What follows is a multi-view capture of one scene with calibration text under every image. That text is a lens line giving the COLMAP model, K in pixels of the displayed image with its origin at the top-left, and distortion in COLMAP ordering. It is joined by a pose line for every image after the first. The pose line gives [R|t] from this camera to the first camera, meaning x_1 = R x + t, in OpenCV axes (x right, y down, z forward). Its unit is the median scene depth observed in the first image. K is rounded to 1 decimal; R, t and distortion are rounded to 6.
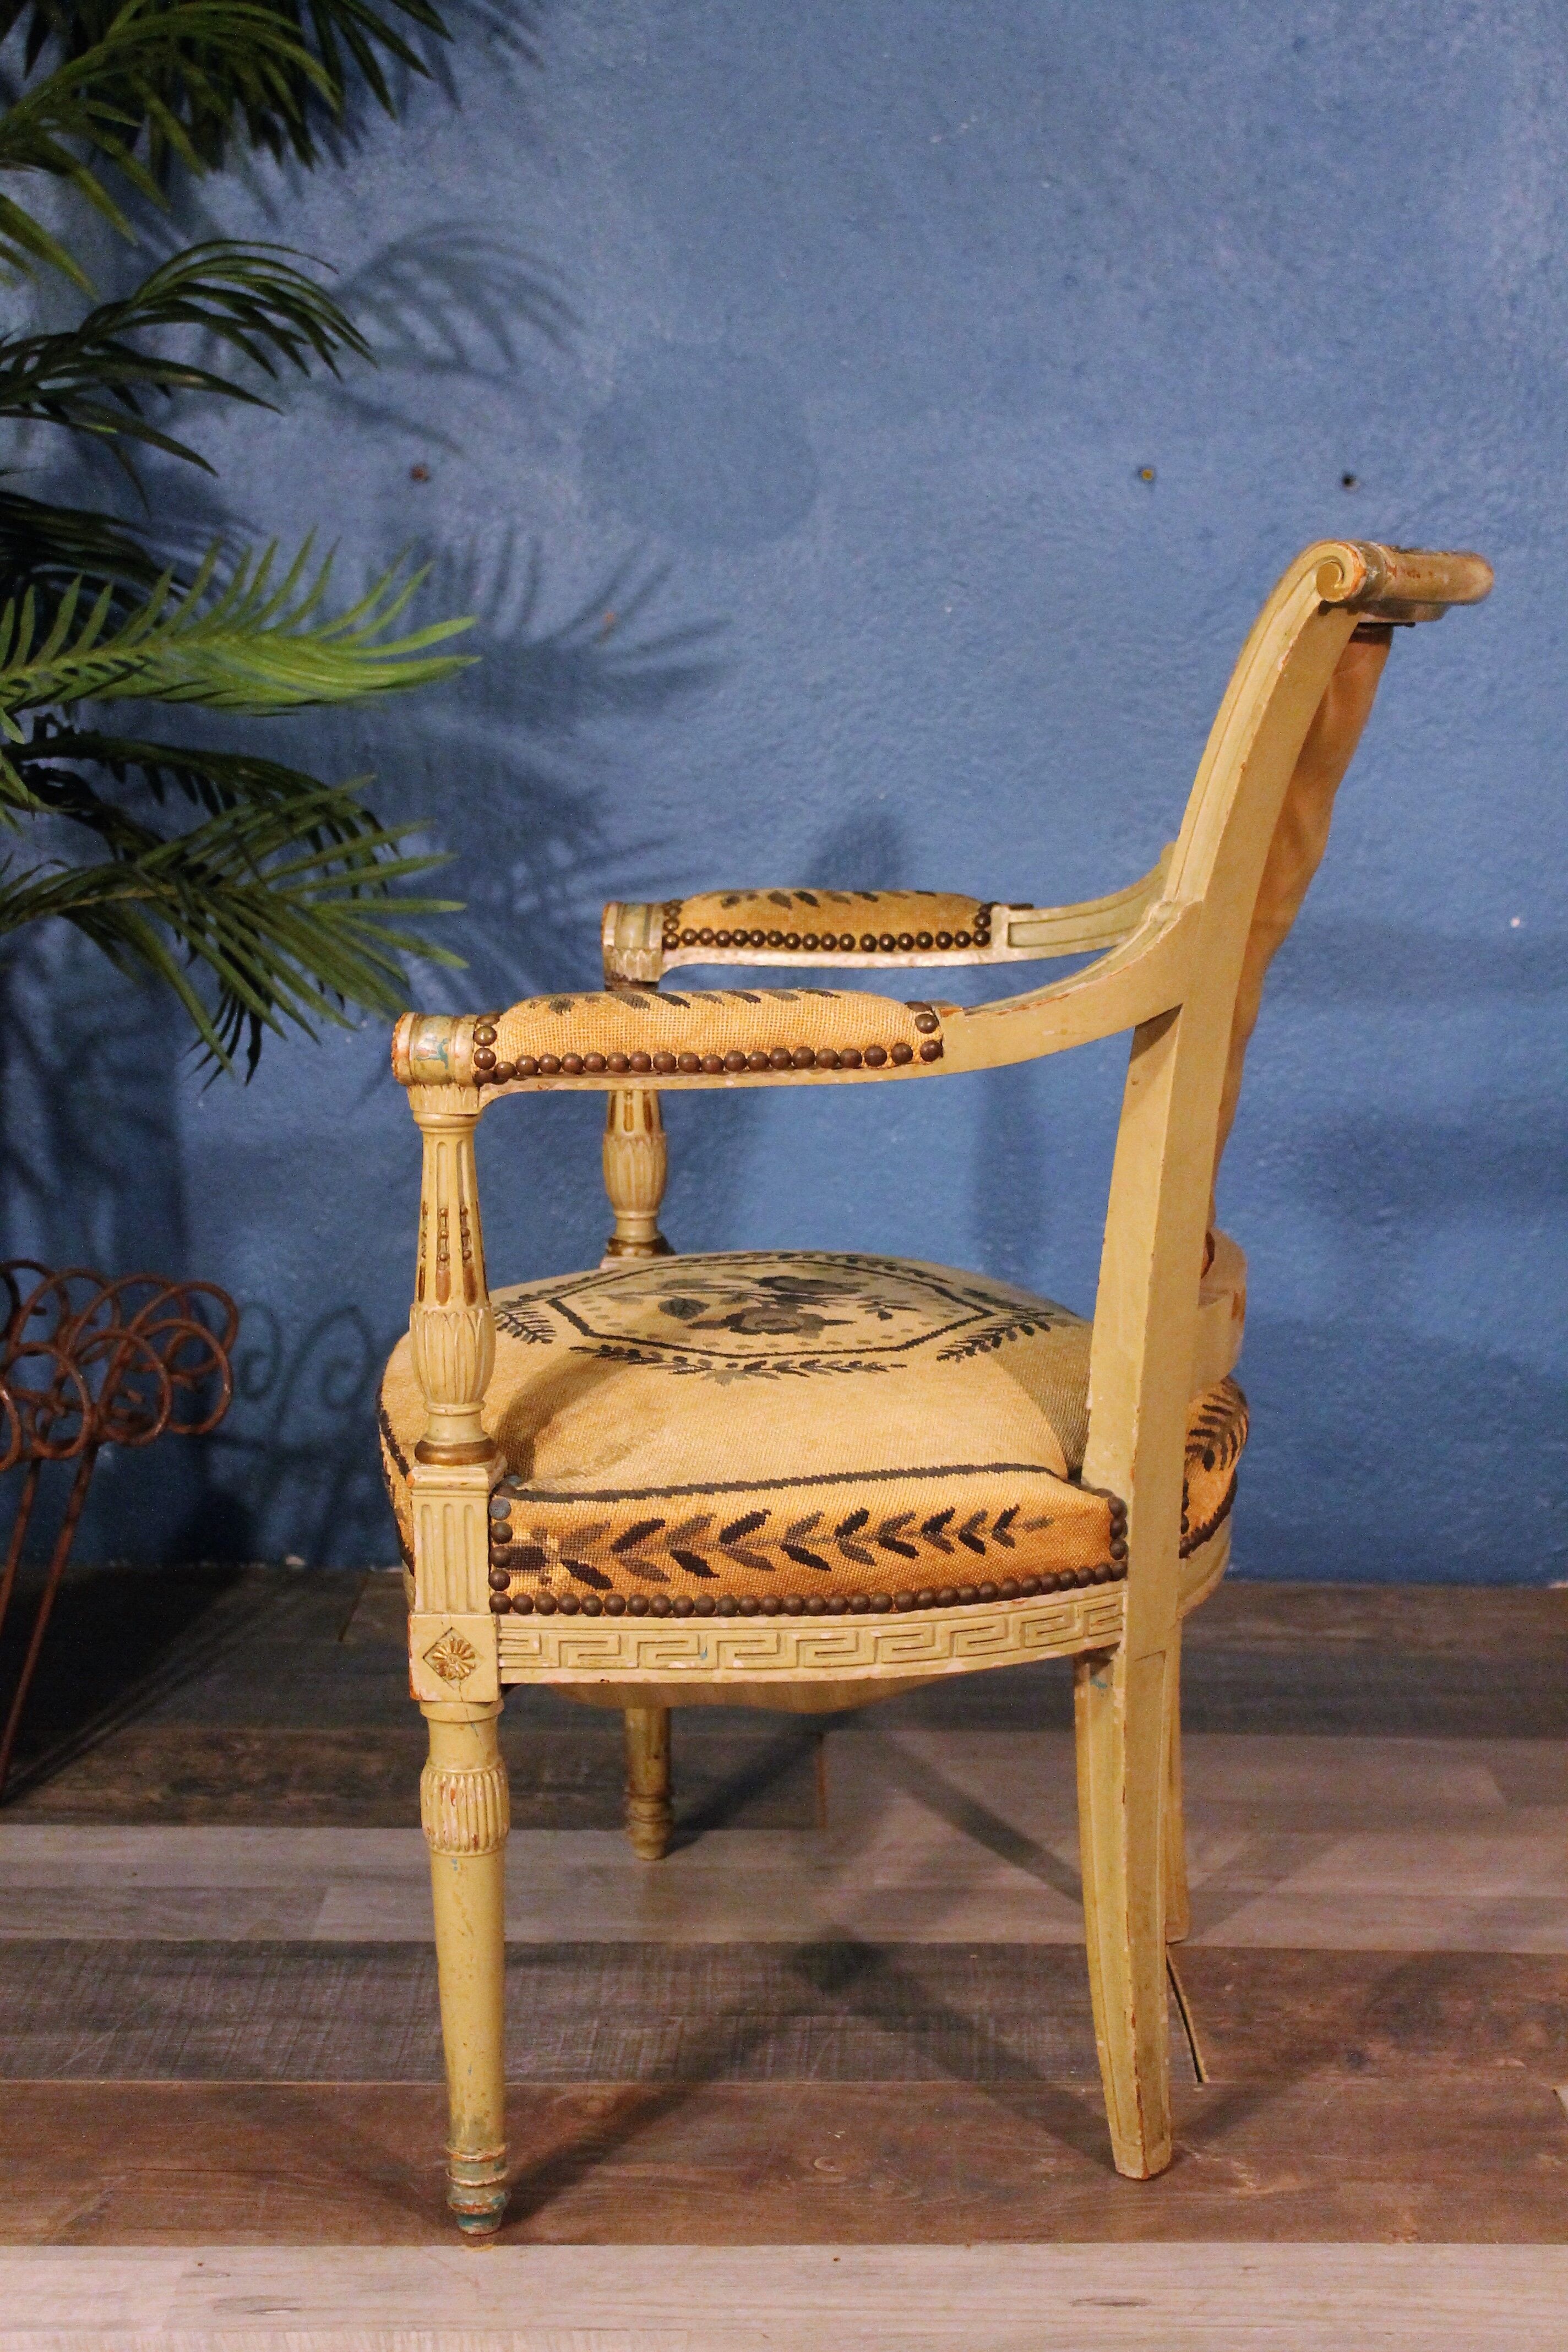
lens RADIAL K [[3656.9, 0, 784.0], [0, 3656.9, 1176.0], [0, 0, 1]] dist [-0.042767, 0.143443]
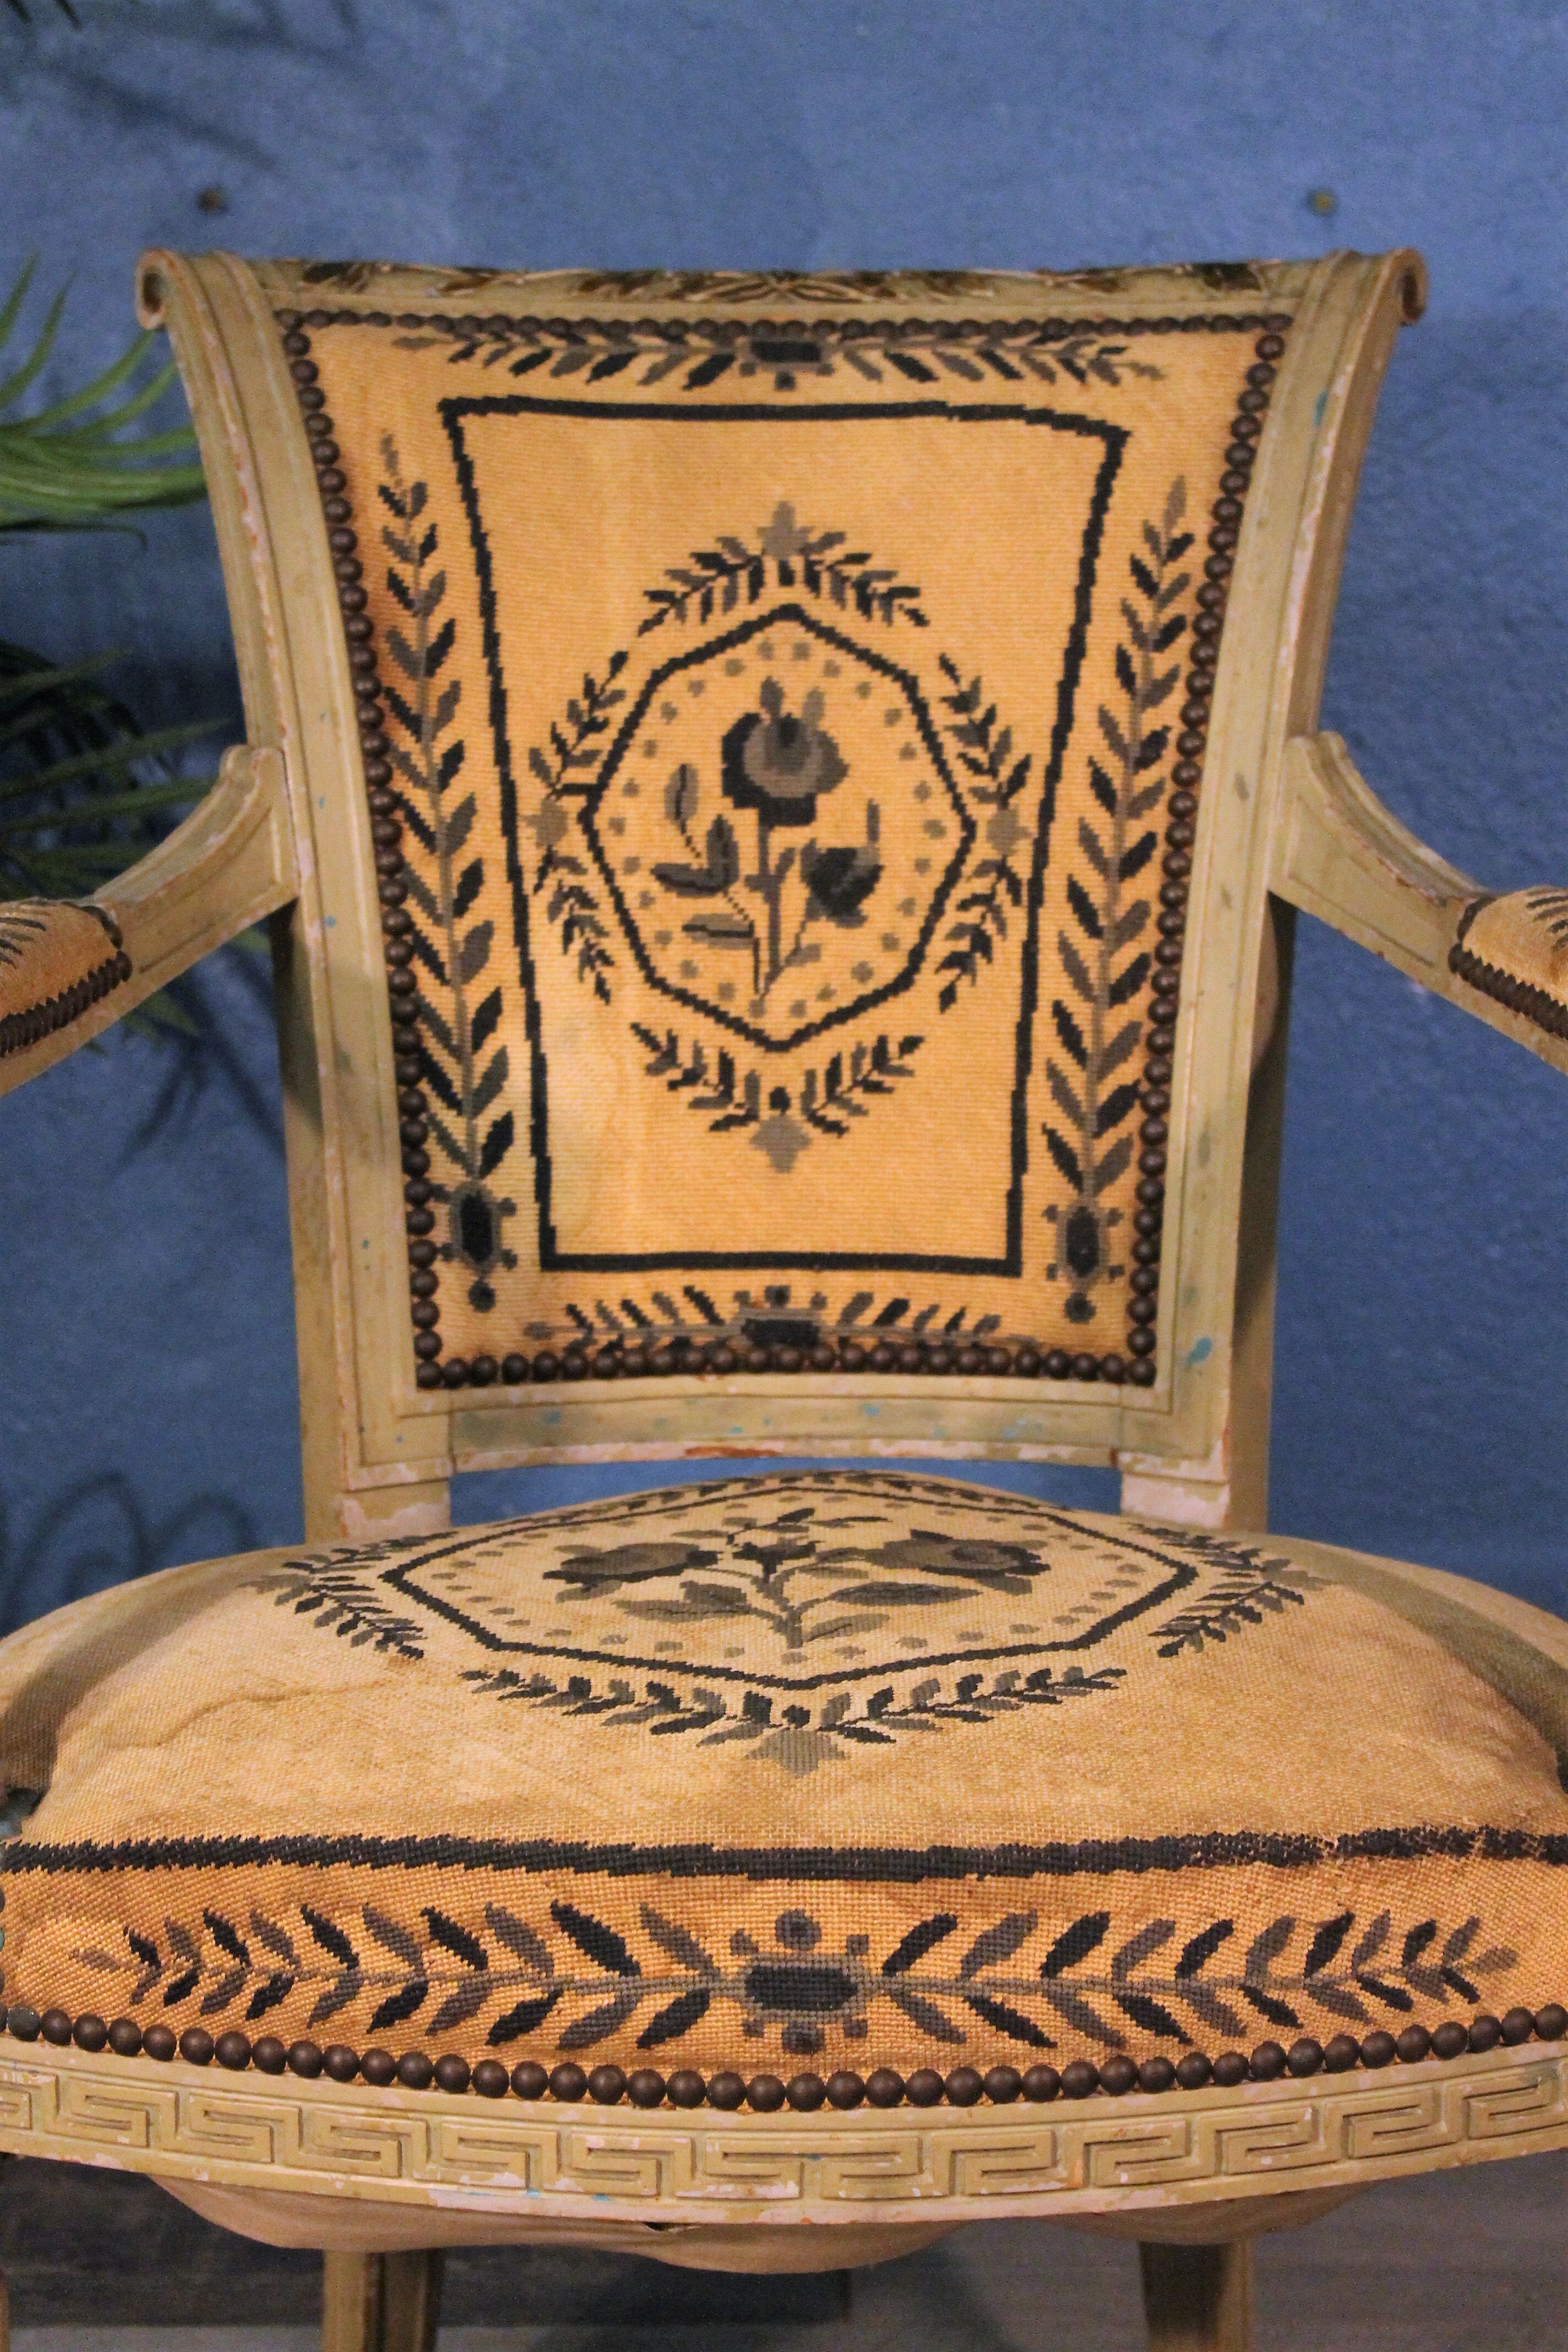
lens RADIAL K [[4673.0, 0, 784.0], [0, 4673.0, 1176.0], [0, 0, 1]] dist [0.002211, 0.407980]
pose [[0.999918, -0.002415, 0.012592, -0.009724], [0.002596, 0.999894, -0.014358, -0.006608], [-0.012556, 0.014390, 0.999818, 0.192640]]
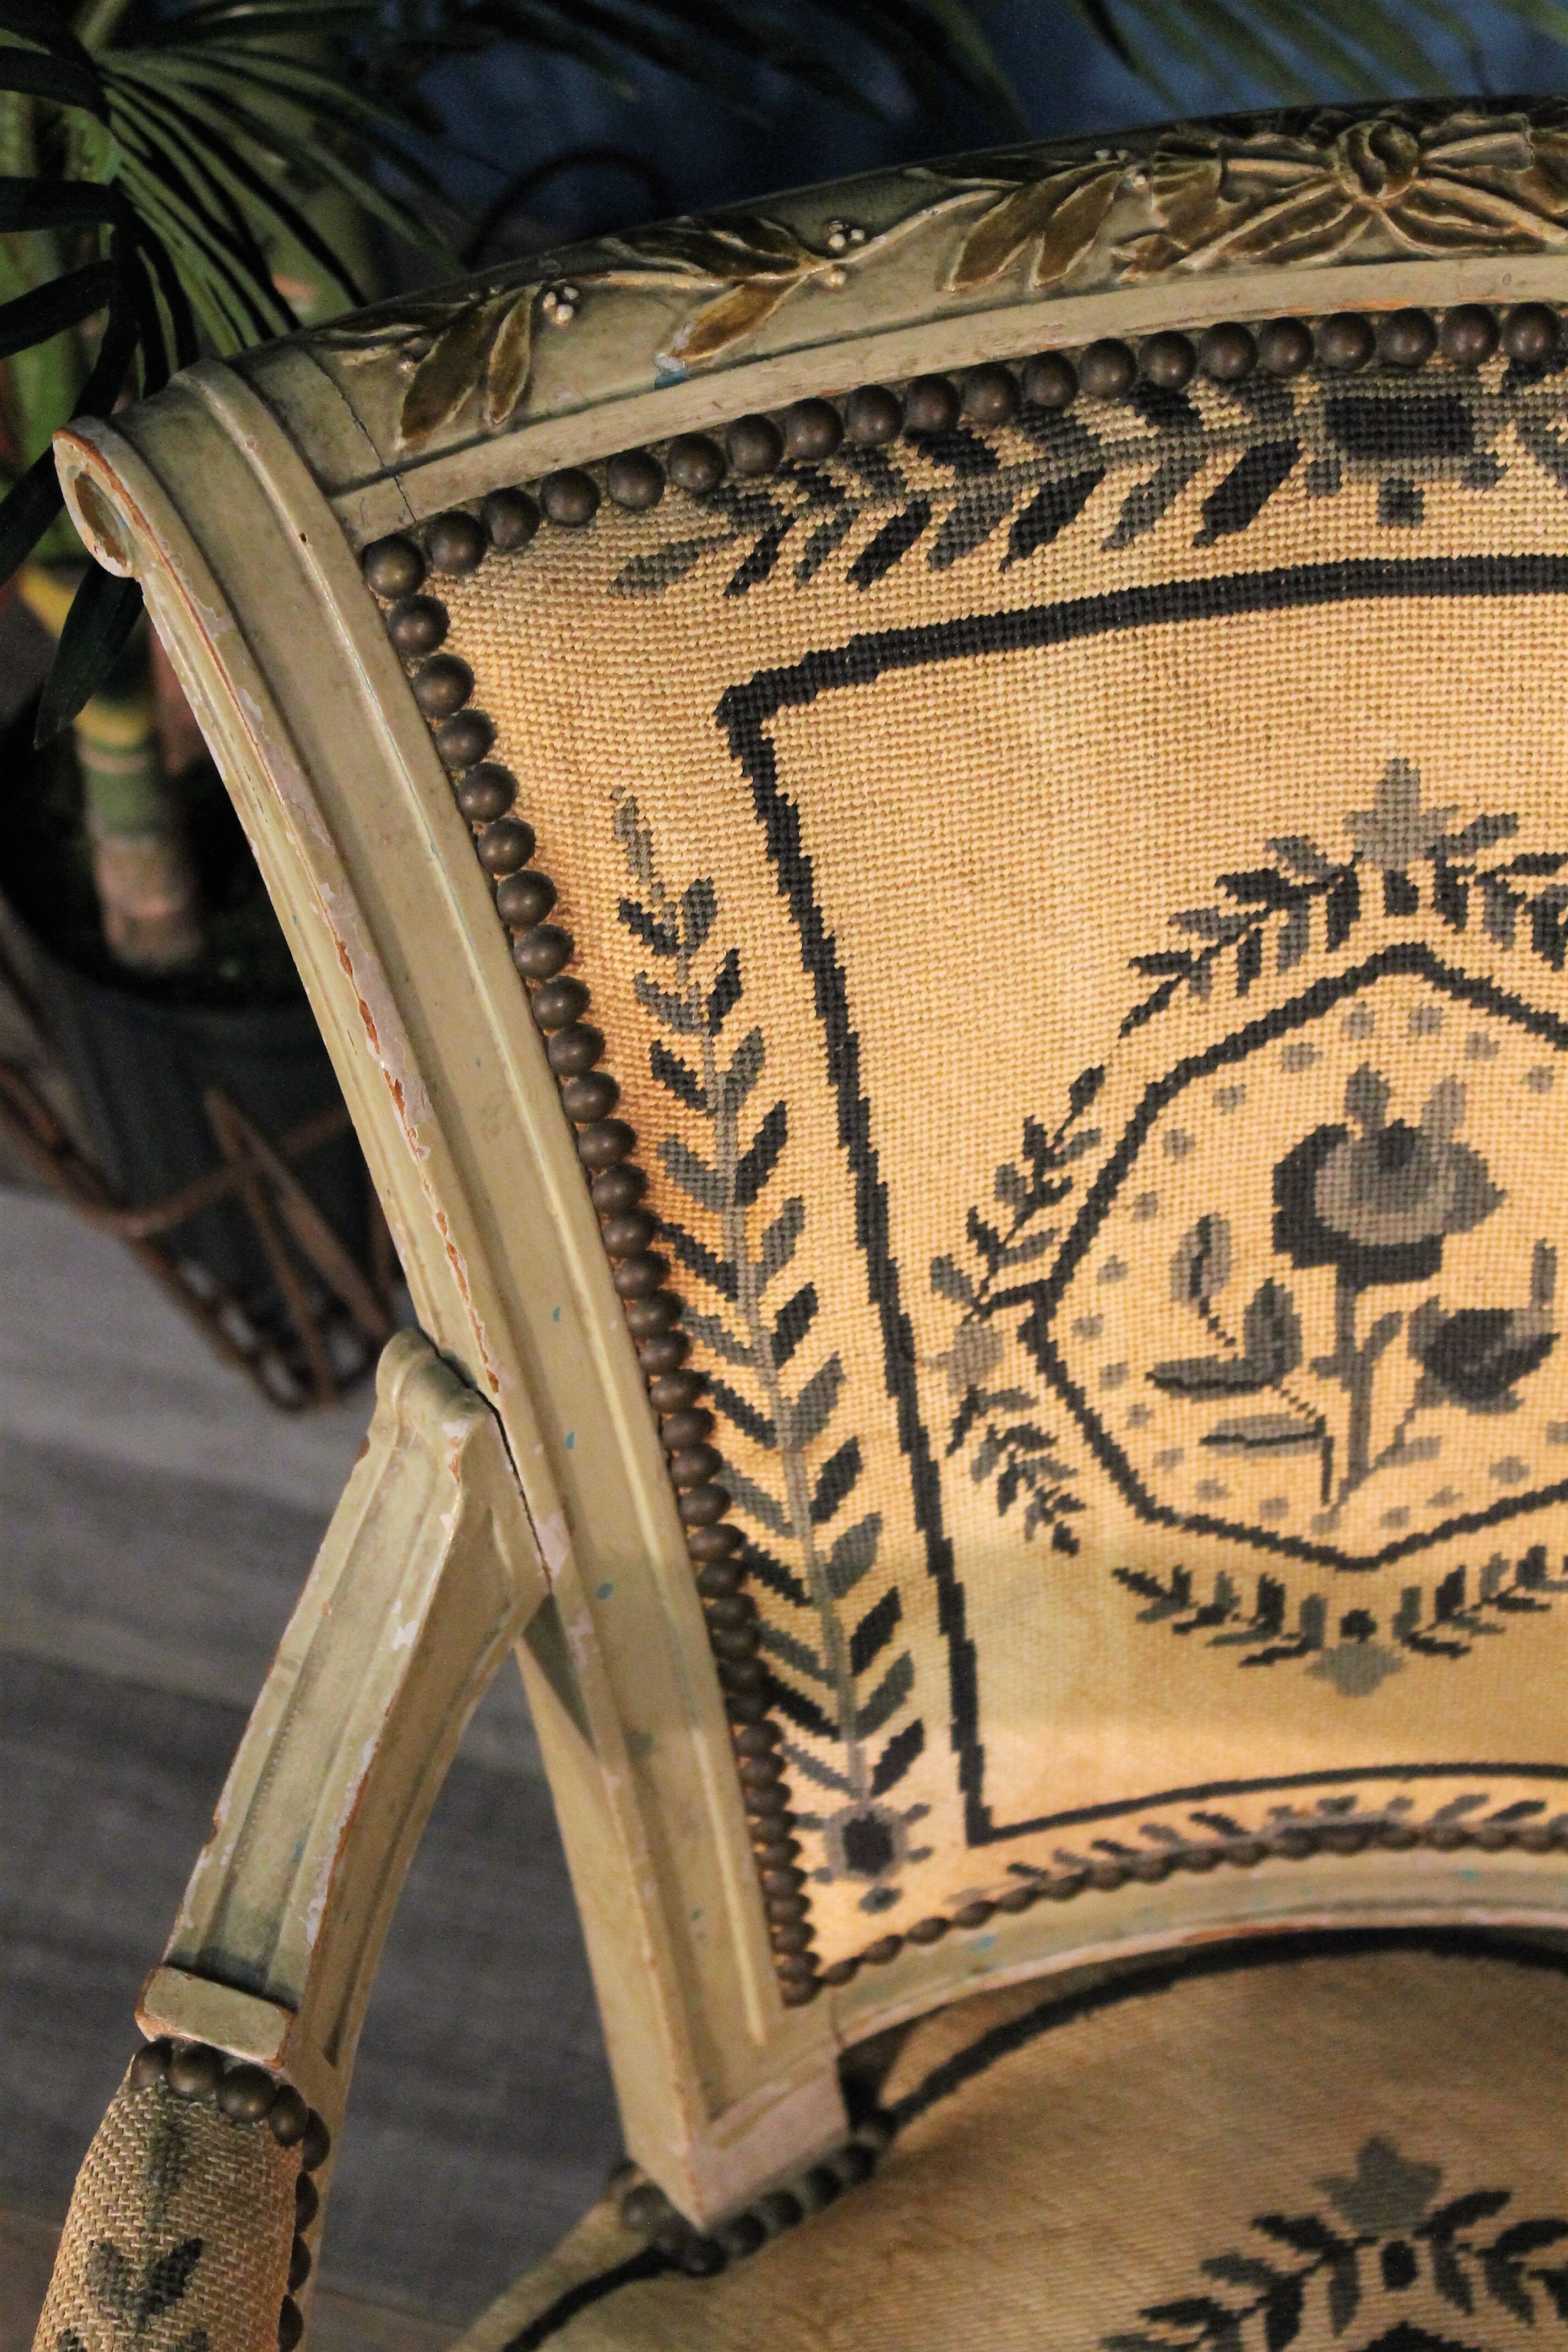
lens RADIAL K [[4325.3, 0, 784.0], [0, 4325.3, 1176.0], [0, 0, 1]] dist [0.015695, 0.067930]
pose [[0.997146, -0.075277, 0.005751, -0.051523], [0.052902, 0.751044, 0.658129, -0.312441], [-0.053862, -0.655946, 0.752883, 0.623089]]
